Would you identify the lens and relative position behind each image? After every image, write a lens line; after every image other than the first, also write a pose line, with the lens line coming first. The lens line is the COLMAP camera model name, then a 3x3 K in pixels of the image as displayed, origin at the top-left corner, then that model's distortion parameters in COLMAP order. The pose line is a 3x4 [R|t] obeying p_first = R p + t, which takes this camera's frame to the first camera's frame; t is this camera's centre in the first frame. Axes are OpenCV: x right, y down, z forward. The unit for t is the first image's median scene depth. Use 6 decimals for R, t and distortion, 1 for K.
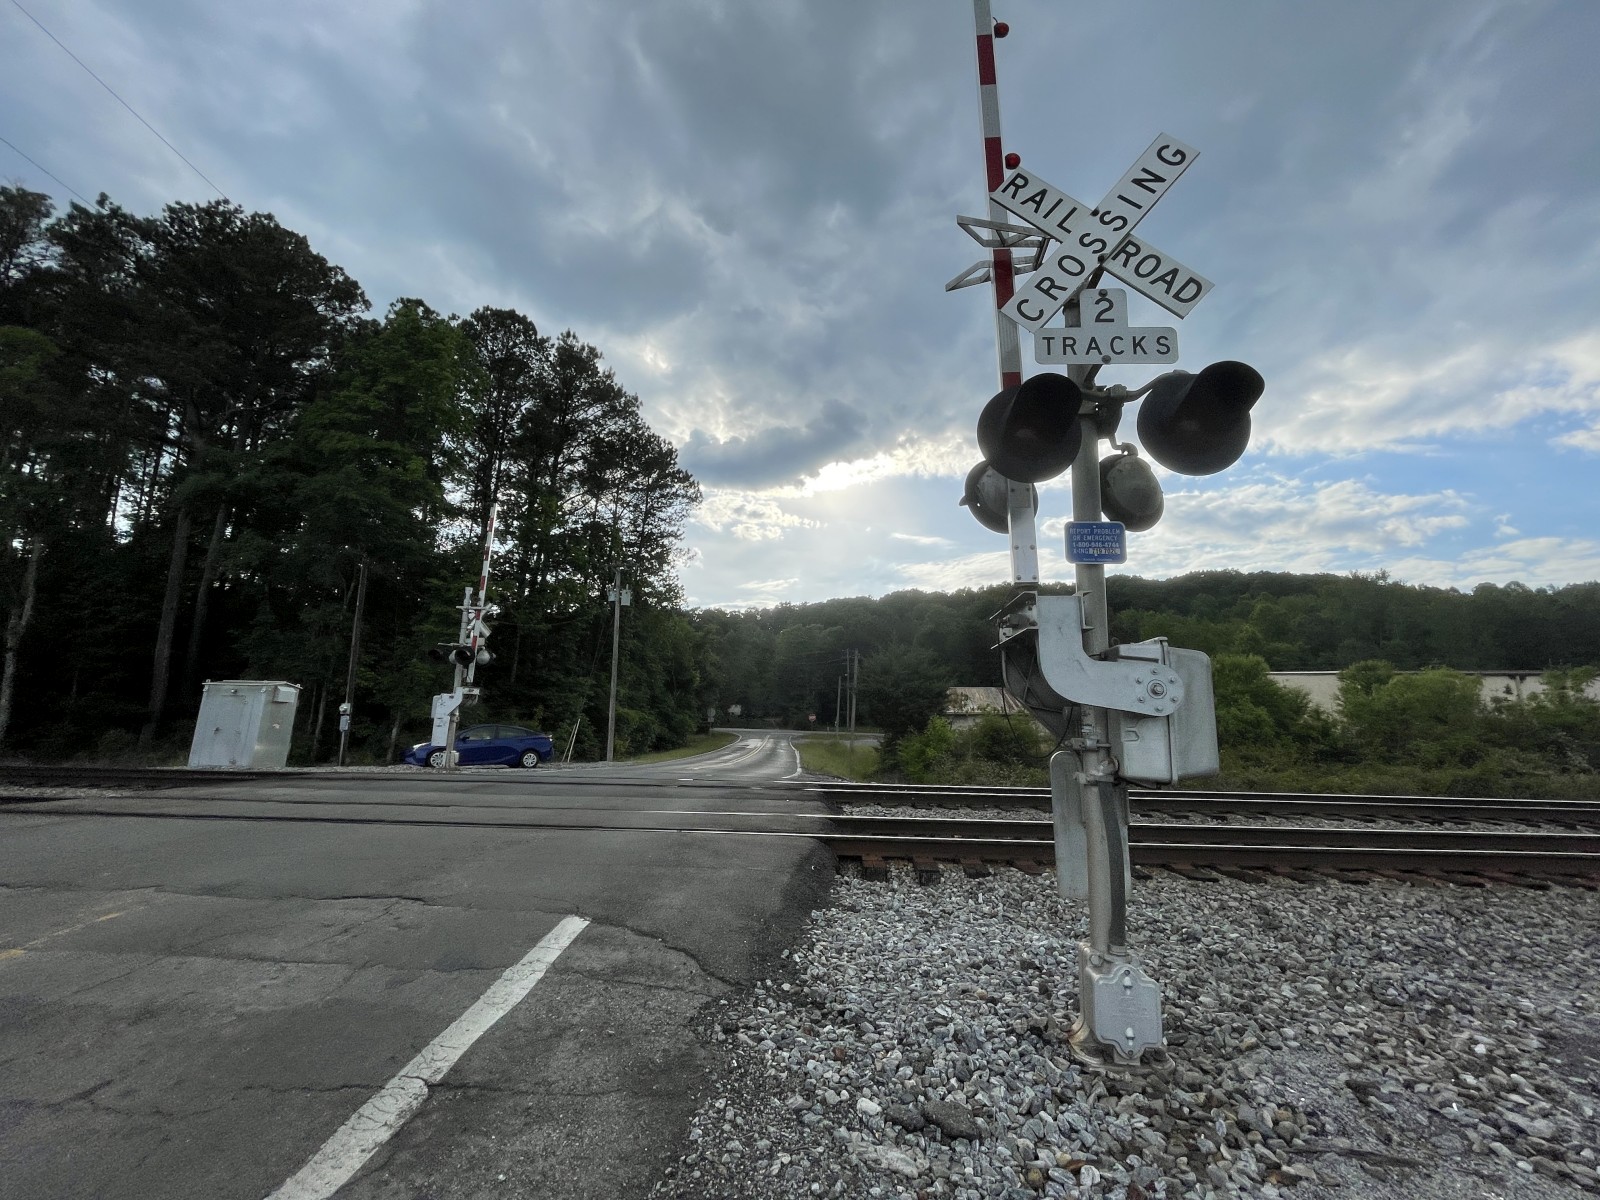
lens RADIAL K [[650.8, 0, 808.3], [0, 650.8, 590.0], [0, 0, 1]] dist [-0.003317, -0.000856]
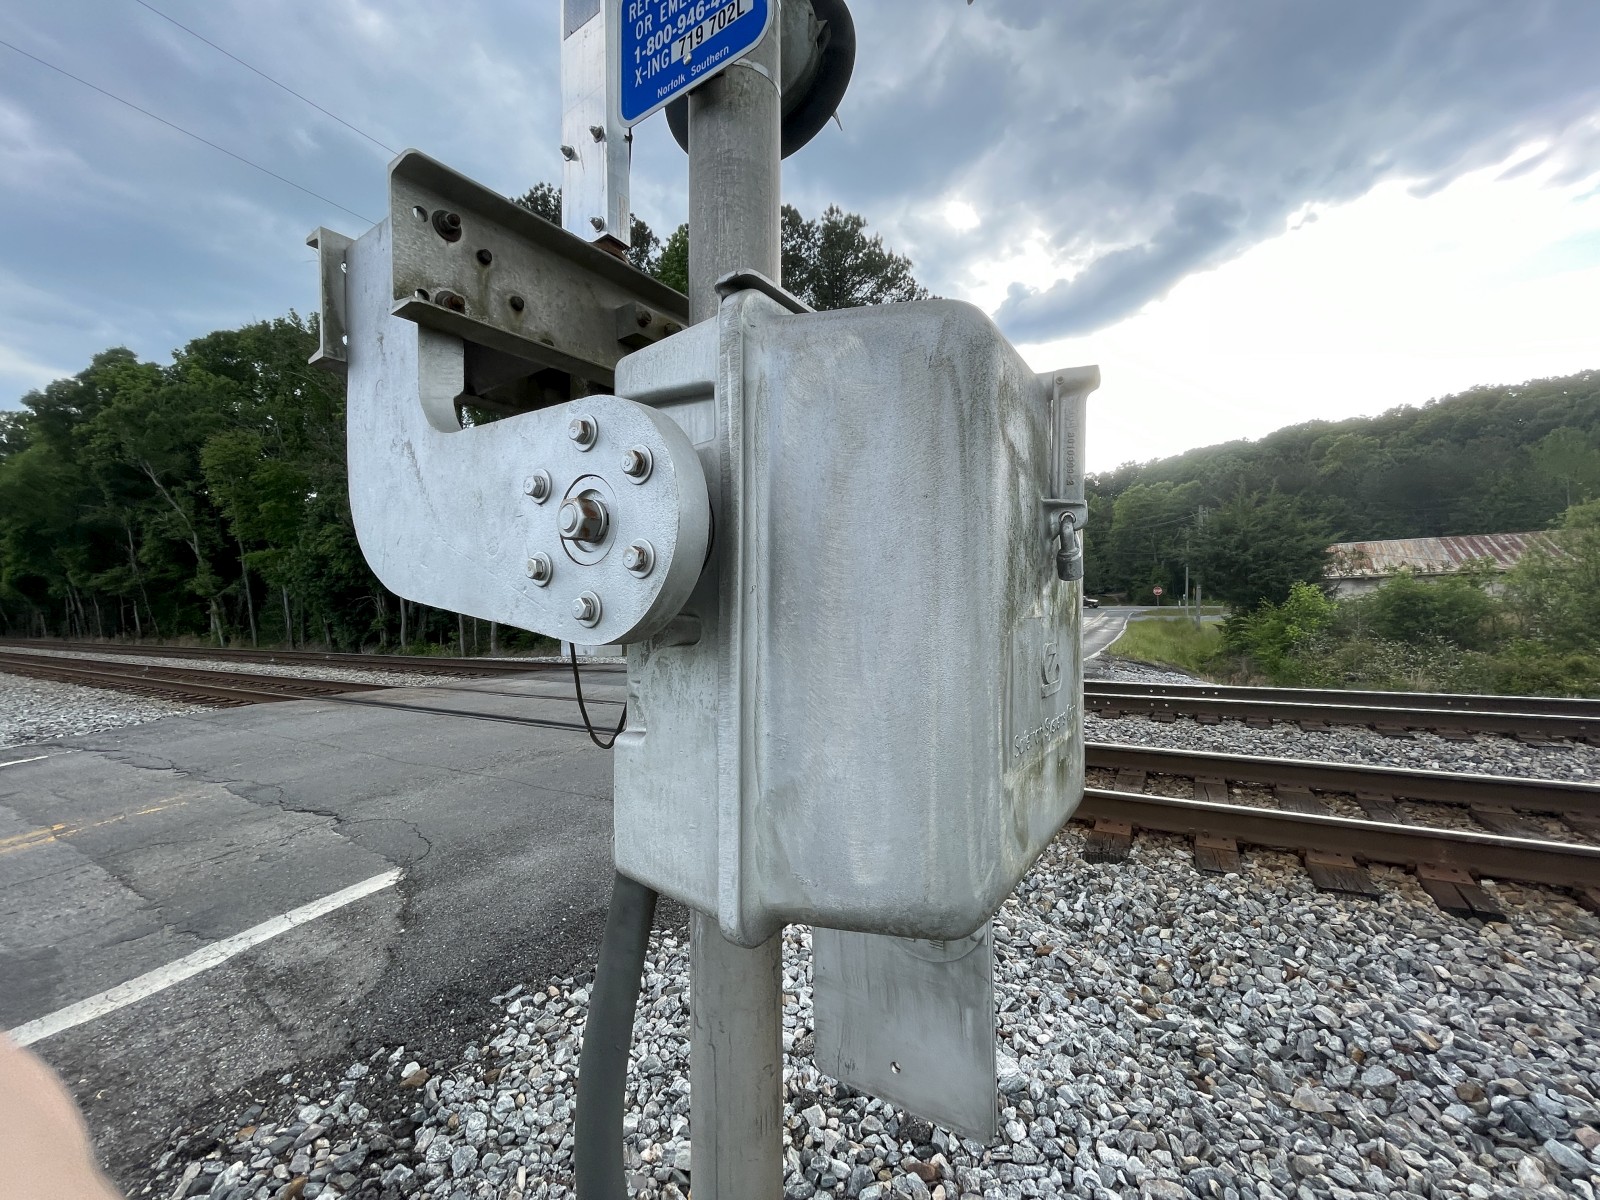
lens RADIAL K [[650.9, 0, 804.2], [0, 650.9, 599.0], [0, 0, 1]] dist [-0.002880, 0.000241]
pose [[0.868055, -0.044678, -0.494453, 0.482309], [0.139136, 0.977924, 0.155901, 0.106731], [0.476572, -0.204127, 0.855109, 0.590135]]
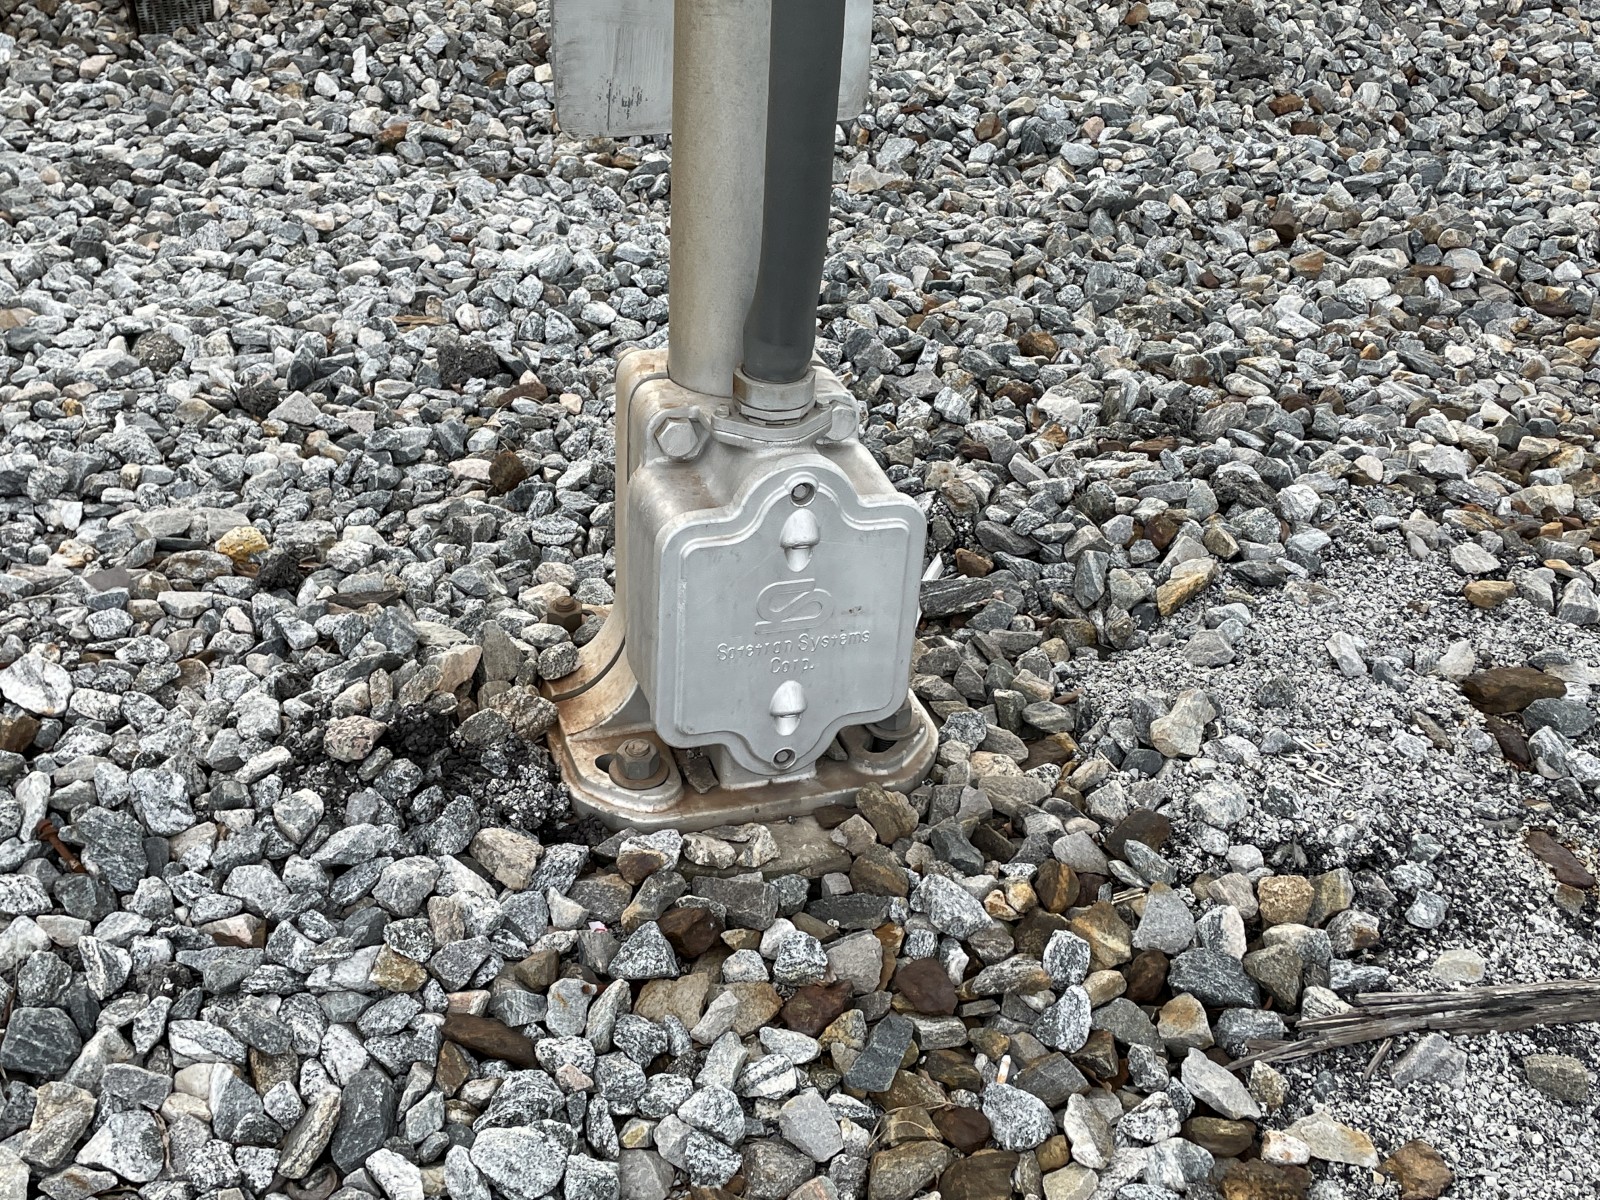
lens RADIAL K [[1843.3, 0, 800.0], [0, 1843.3, 600.0], [0, 0, 1]] dist [0.134340, -0.250197]
pose [[0.924304, -0.191269, 0.330271, 0.184565], [-0.091601, 0.728889, 0.678477, 0.125290], [-0.370502, -0.657372, 0.656194, 0.377124]]
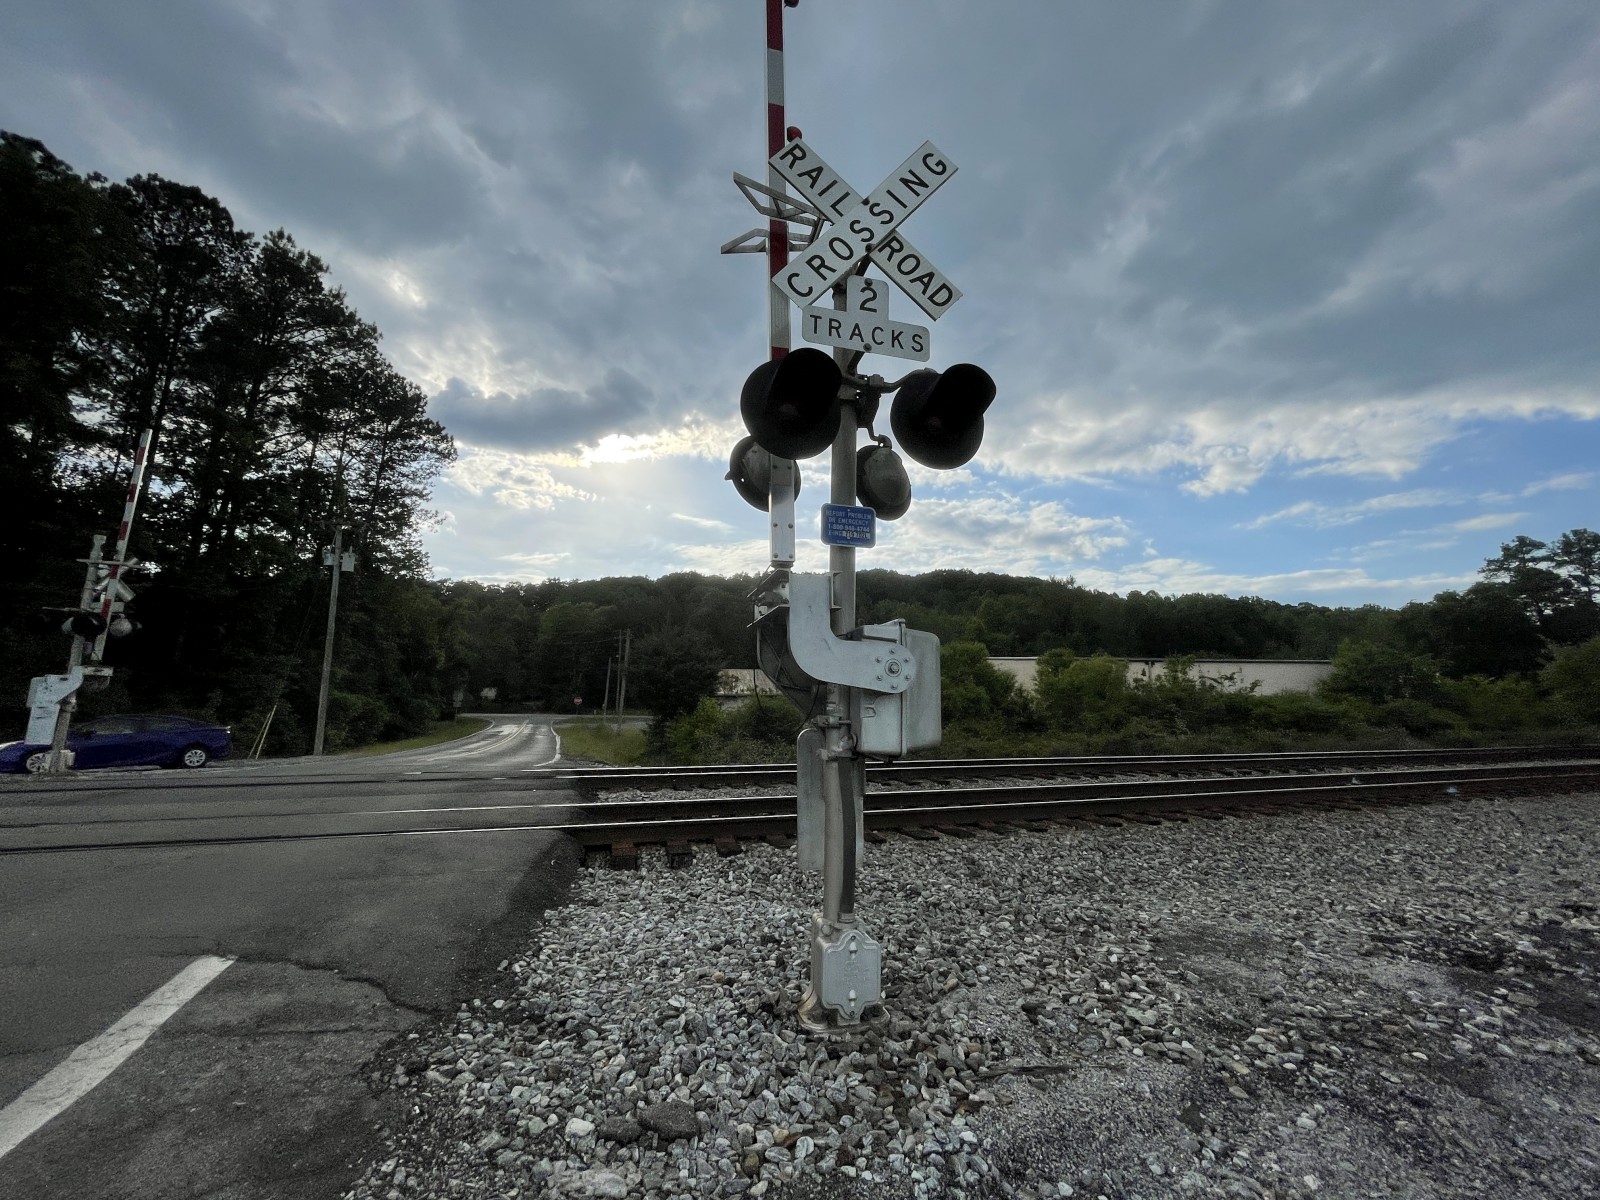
lens RADIAL K [[647.0, 0, 814.2], [0, 647.0, 588.4], [0, 0, 1]] dist [-0.005648, 0.000295]
pose [[0.939114, 0.045075, 0.340636, 0.034689], [-0.053245, 0.998474, 0.014670, 0.010019], [-0.339455, -0.031914, 0.940081, 0.040615]]
